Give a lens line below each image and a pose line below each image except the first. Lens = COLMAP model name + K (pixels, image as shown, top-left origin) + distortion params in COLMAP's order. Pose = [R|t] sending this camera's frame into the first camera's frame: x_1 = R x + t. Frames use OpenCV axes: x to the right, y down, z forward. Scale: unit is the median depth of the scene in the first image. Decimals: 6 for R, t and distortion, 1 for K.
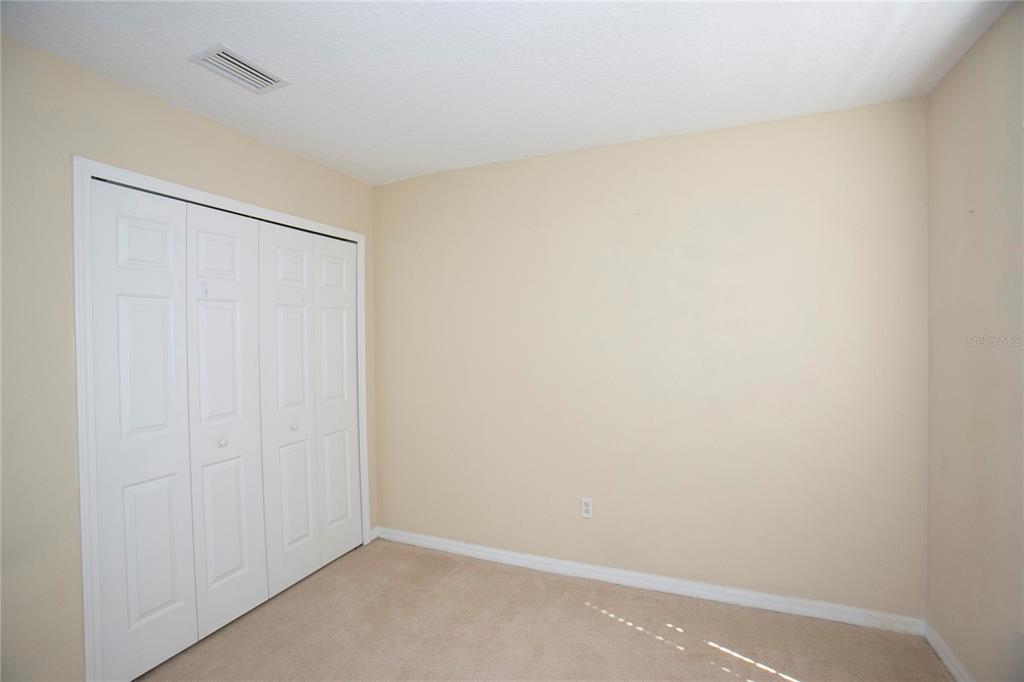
lens RADIAL K [[464.6, 0, 510.9], [0, 464.6, 340.4], [0, 0, 1]] dist [-0.039190, 0.006503]
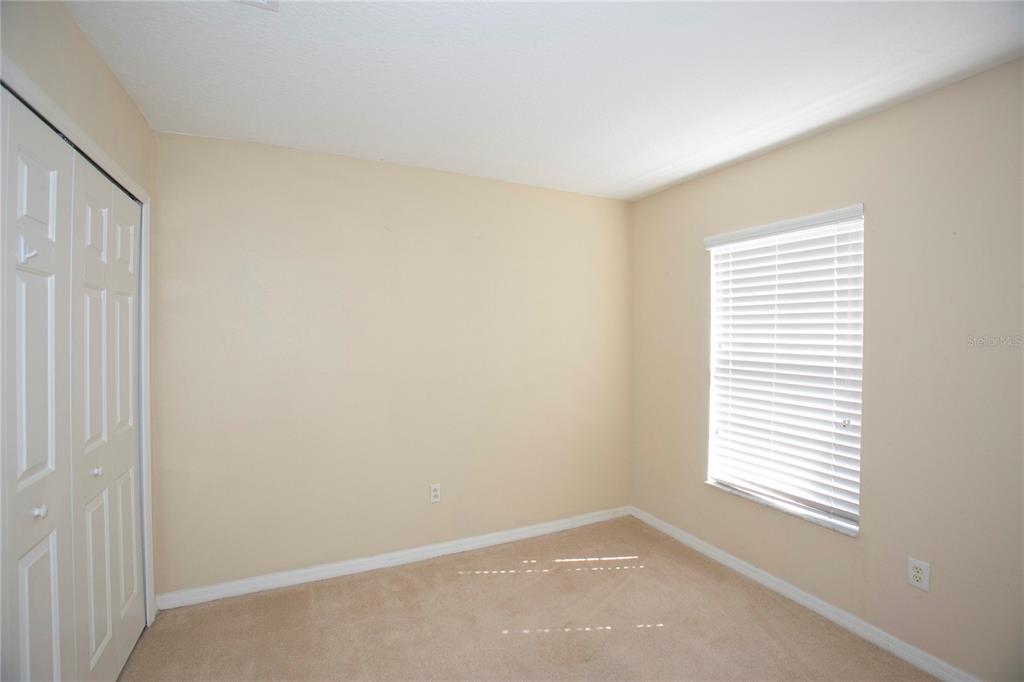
lens RADIAL K [[464.6, 0, 511.9], [0, 464.6, 337.9], [0, 0, 1]] dist [-0.039190, 0.006503]
pose [[0.664803, 0.008525, 0.746970, -0.587564], [-0.009045, 0.999953, -0.003363, -0.008285], [-0.746964, -0.004520, 0.664850, 0.137867]]
